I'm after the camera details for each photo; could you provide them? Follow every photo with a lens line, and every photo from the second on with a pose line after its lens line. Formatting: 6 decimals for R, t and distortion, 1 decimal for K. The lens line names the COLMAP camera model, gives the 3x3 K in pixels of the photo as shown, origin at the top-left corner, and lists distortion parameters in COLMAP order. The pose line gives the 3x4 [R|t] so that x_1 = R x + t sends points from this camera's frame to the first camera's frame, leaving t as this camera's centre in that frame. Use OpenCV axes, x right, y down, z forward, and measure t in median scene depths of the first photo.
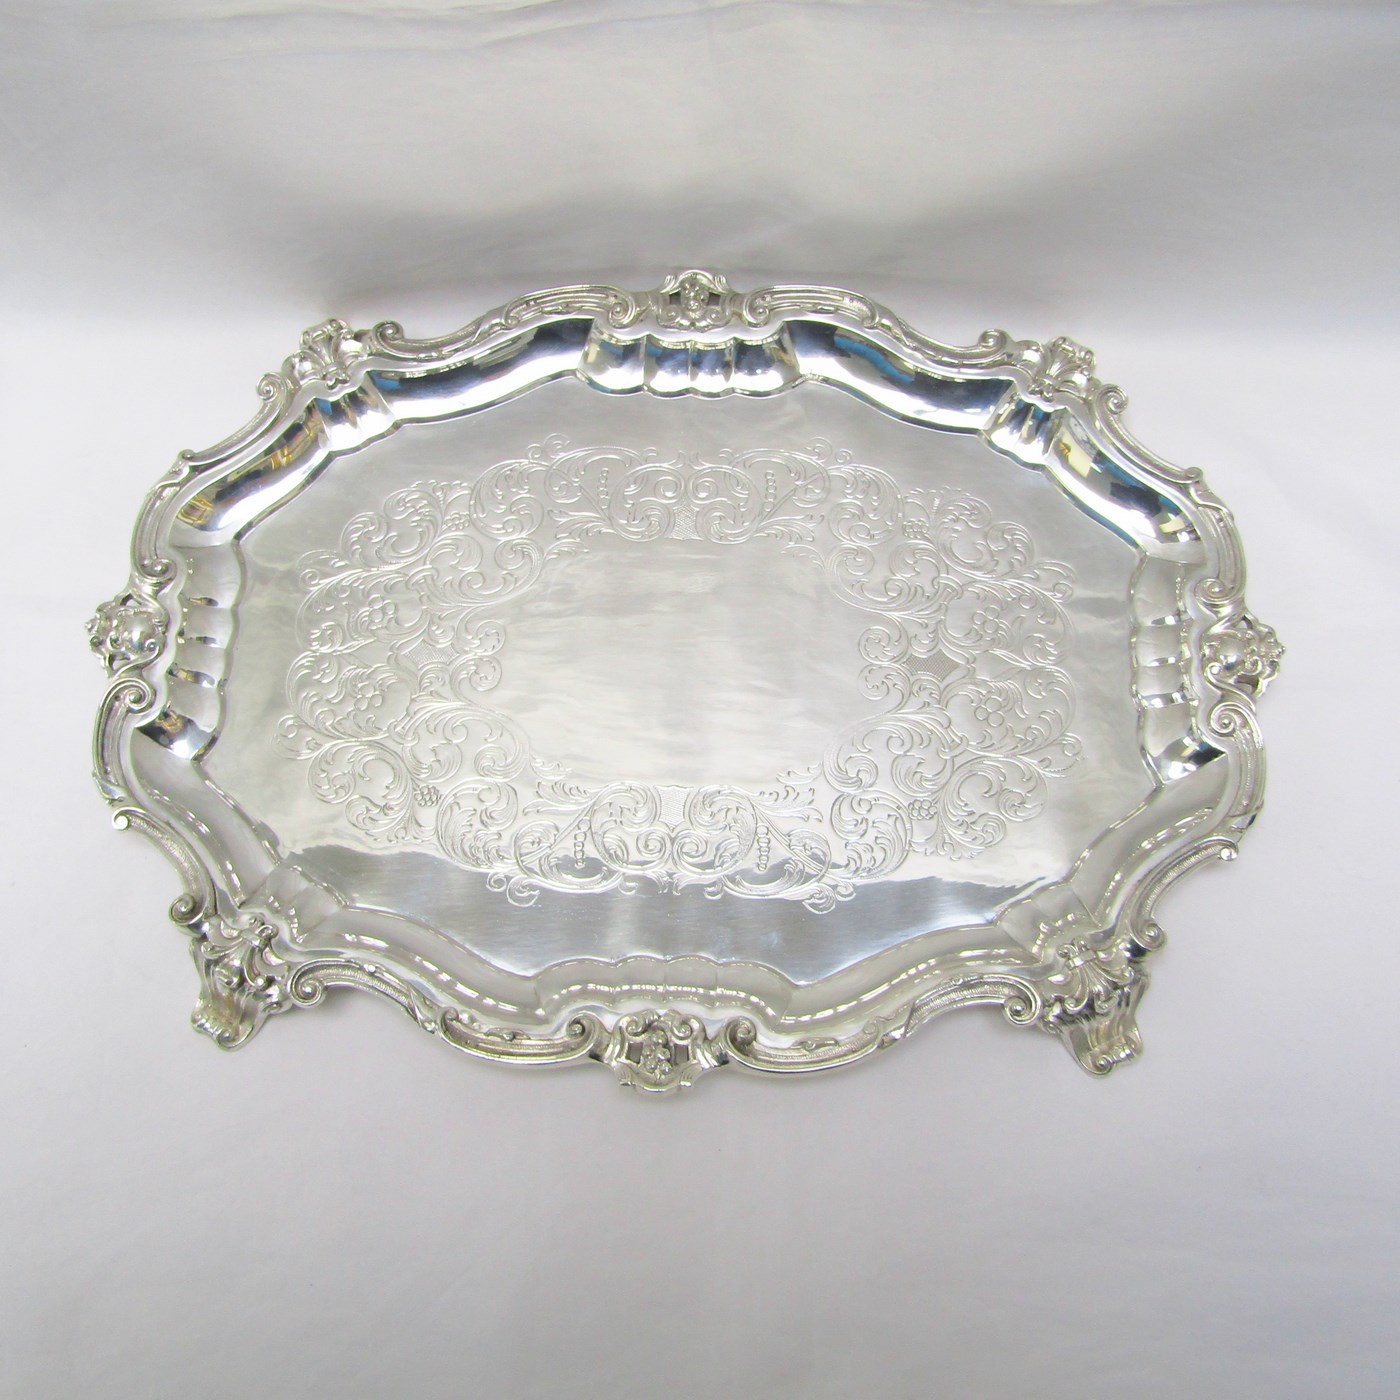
lens RADIAL K [[1372.6, 0, 705.2], [0, 1372.6, 704.4], [0, 0, 1]] dist [-0.034493, 0.000000]
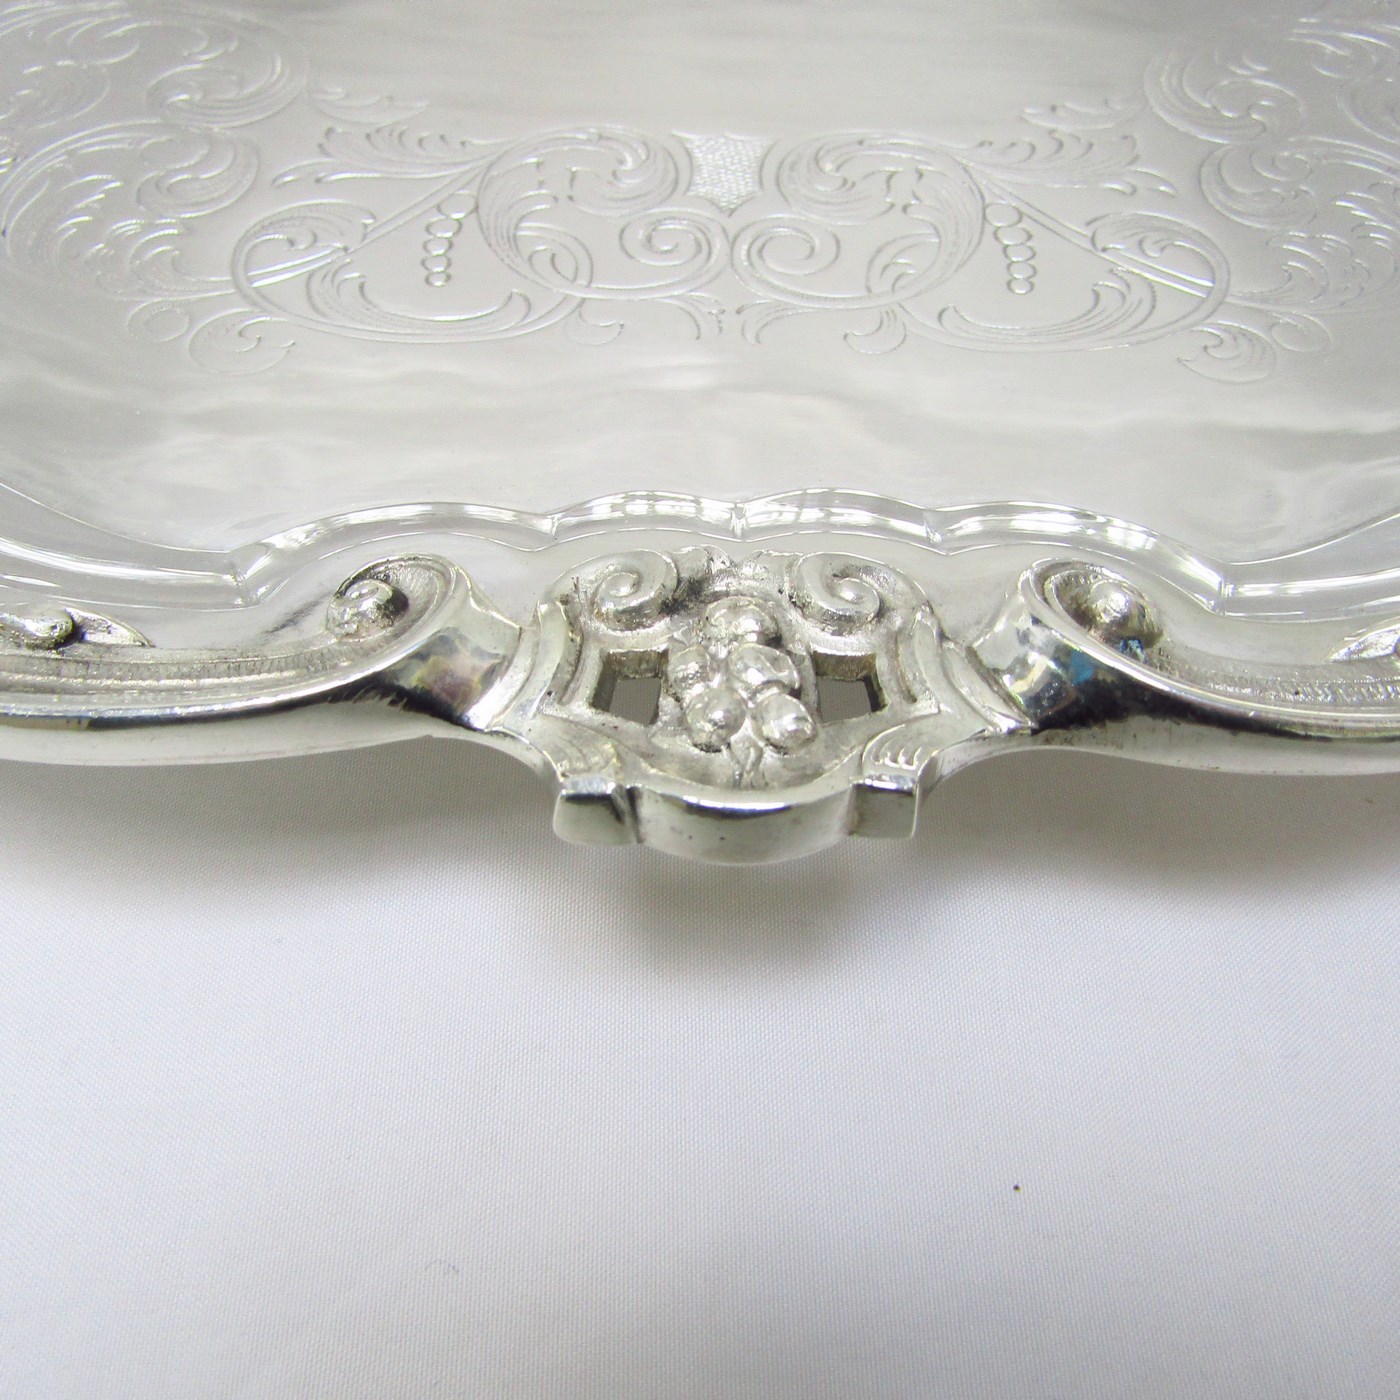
lens RADIAL K [[1313.3, 0, 701.2], [0, 1313.3, 709.7], [0, 0, 1]] dist [-0.013494, 0.000000]
pose [[0.999062, -0.008498, 0.042456, -0.044117], [0.018100, 0.972737, -0.231204, 0.274274], [-0.039334, 0.231755, 0.971979, 0.715183]]
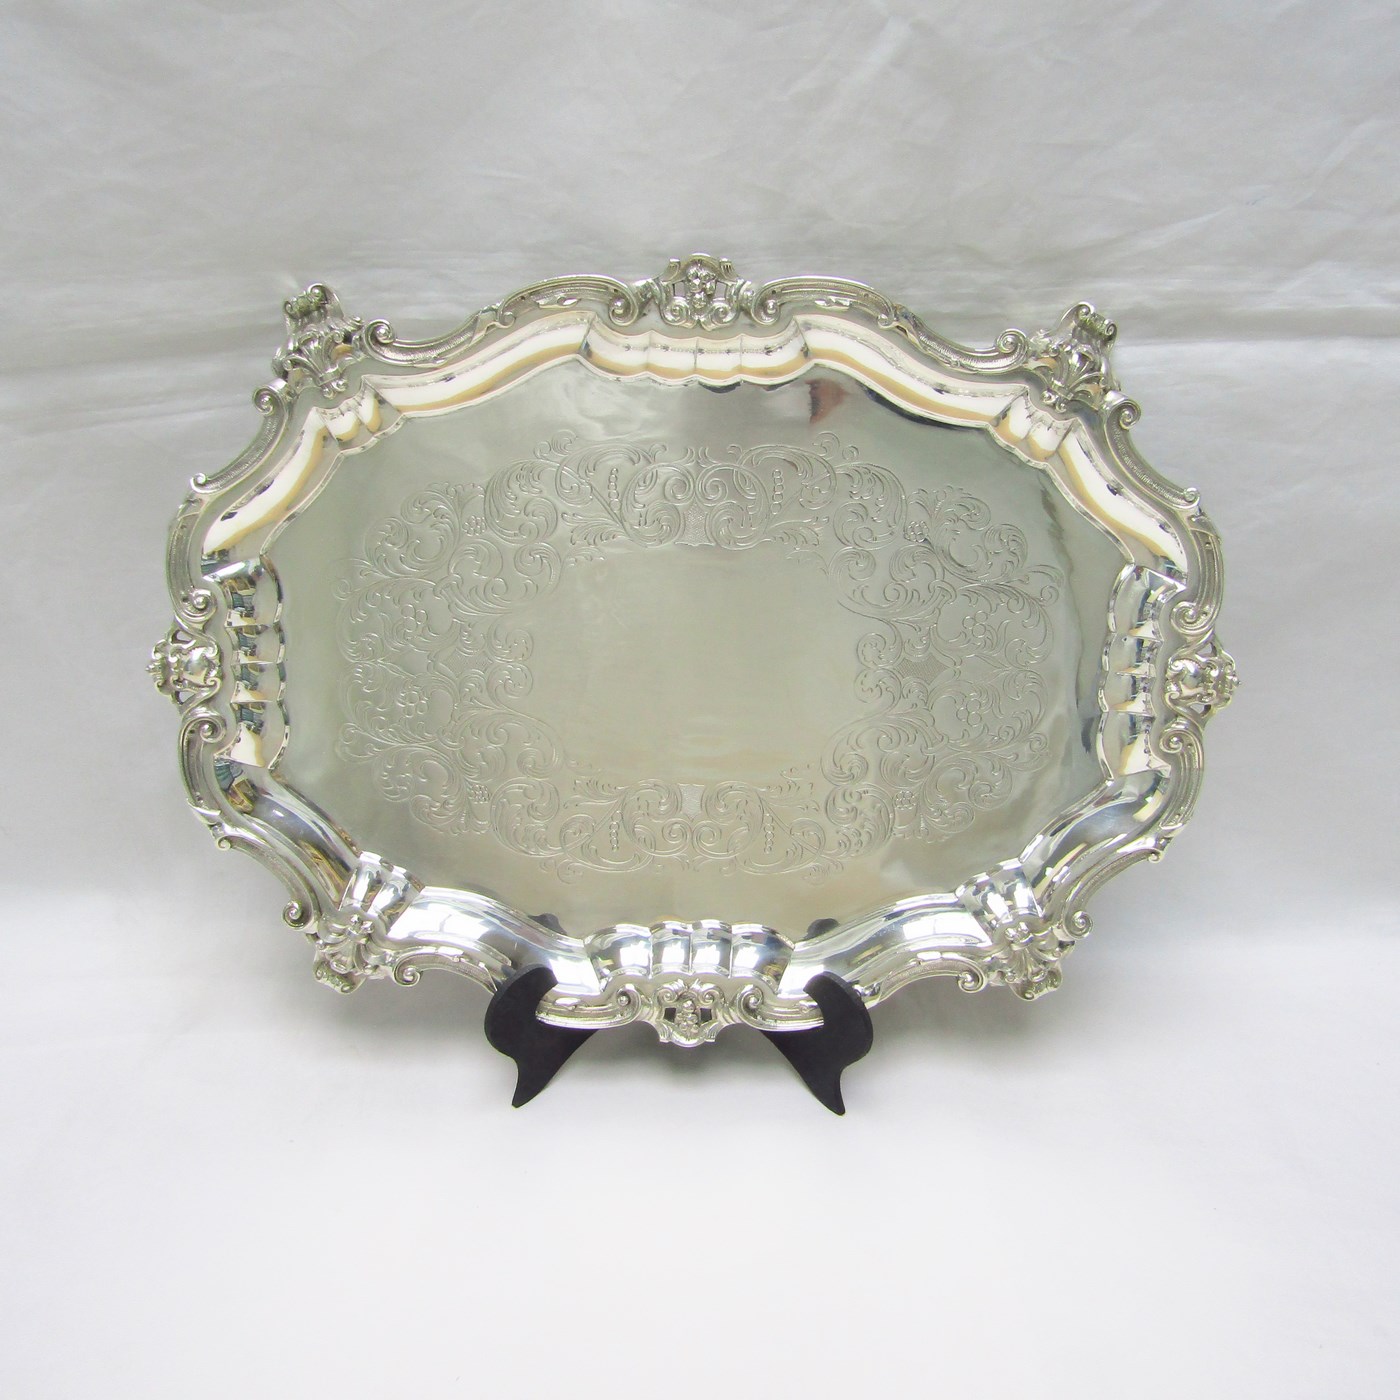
lens RADIAL K [[1313.3, 0, 692.4], [0, 1313.3, 699.6], [0, 0, 1]] dist [-0.013494, 0.000000]
pose [[0.999581, -0.024060, 0.016100, -0.038795], [0.011648, 0.843373, 0.537203, -0.596758], [-0.026503, -0.536790, 0.843299, 0.098820]]
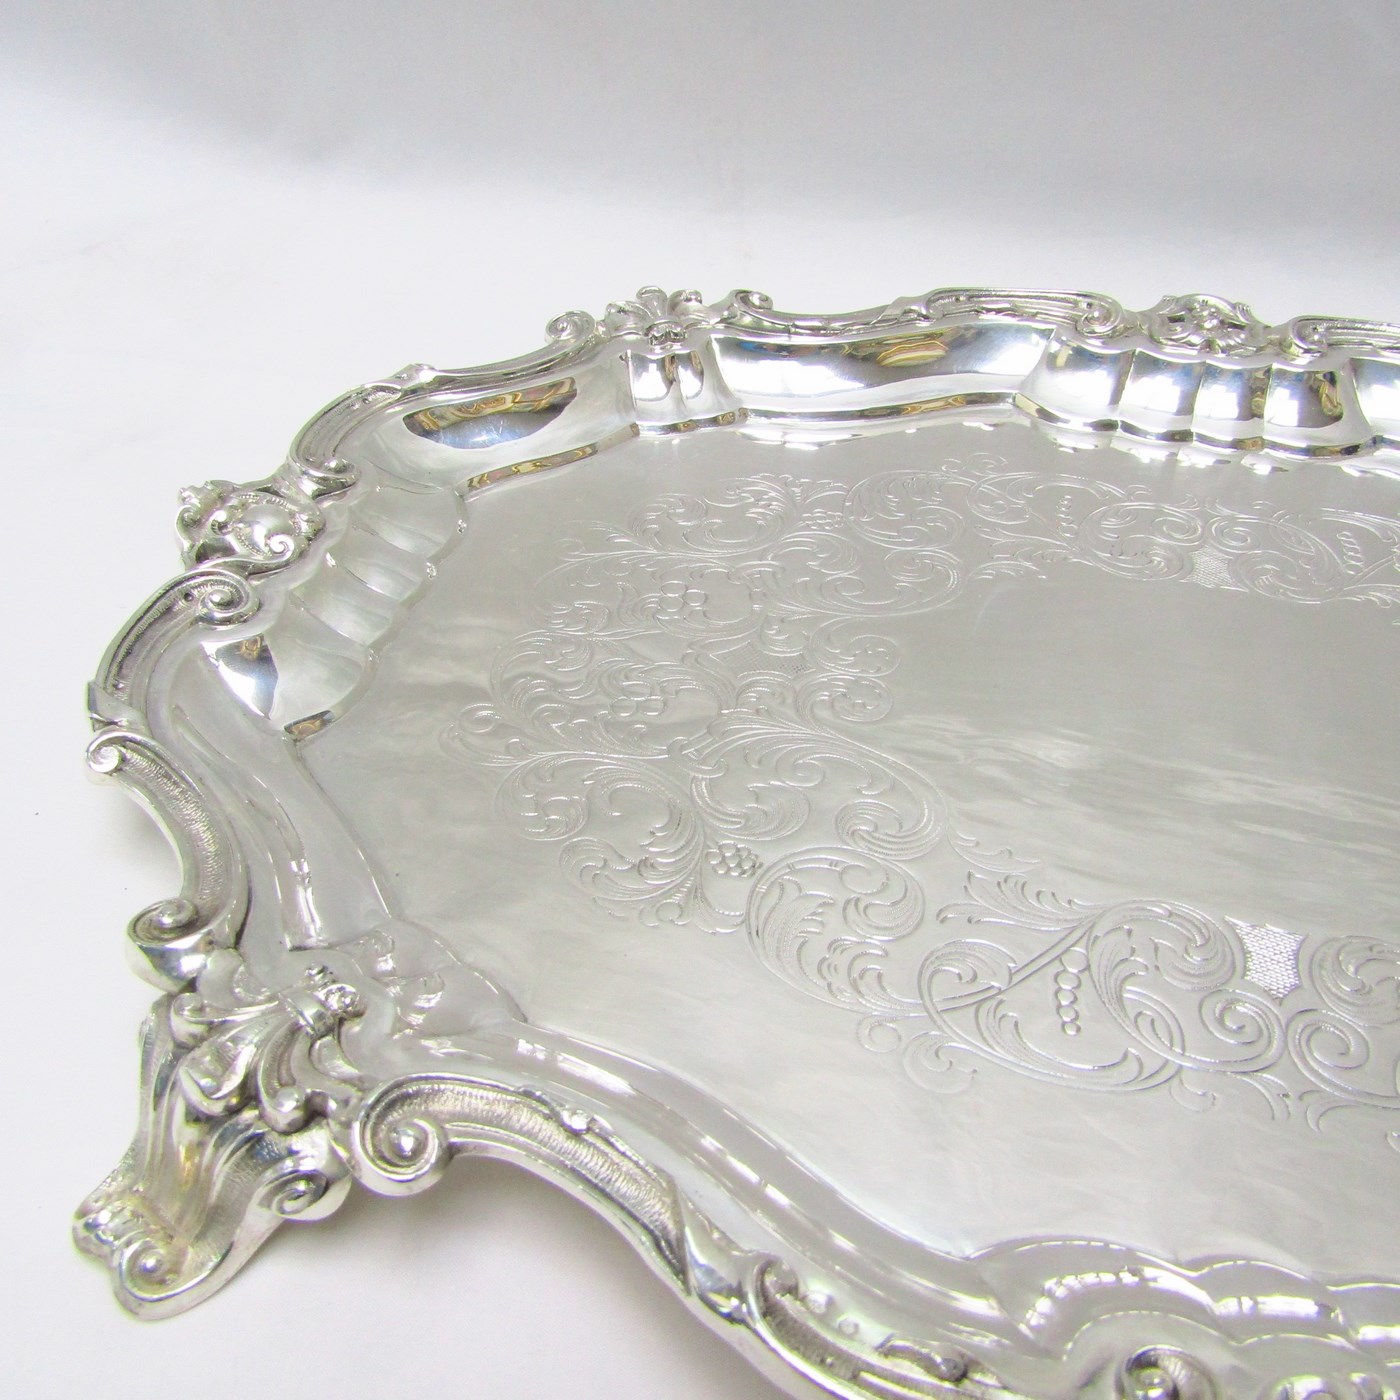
lens RADIAL K [[1313.3, 0, 699.2], [0, 1313.3, 705.5], [0, 0, 1]] dist [-0.013494, 0.000000]
pose [[0.983523, 0.146656, -0.105709, -0.173986], [-0.179511, 0.861490, -0.474985, 0.239300], [0.021408, 0.486135, 0.873622, 0.574784]]
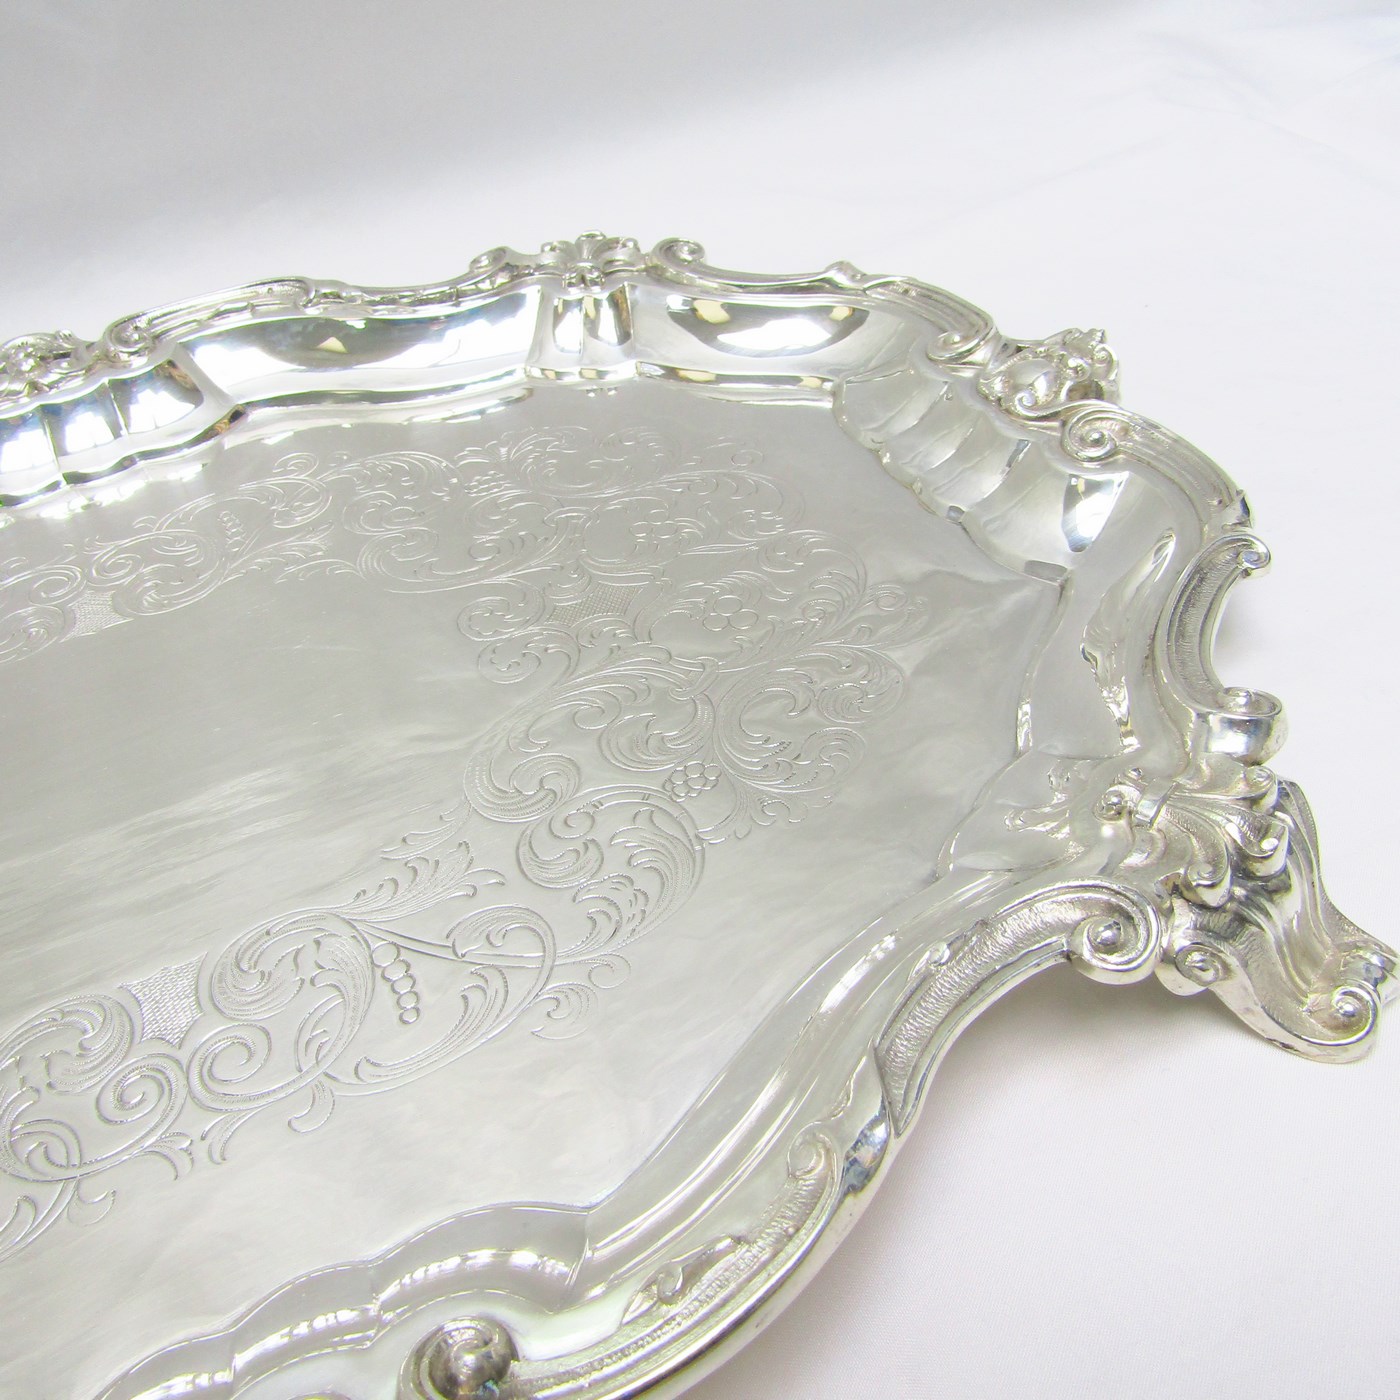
lens RADIAL K [[1313.3, 0, 702.7], [0, 1313.3, 692.5], [0, 0, 1]] dist [-0.013494, 0.000000]
pose [[0.884397, -0.358236, 0.299182, 0.035410], [0.459322, 0.781824, -0.421633, 0.244700], [-0.082864, 0.510312, 0.855988, 0.585145]]
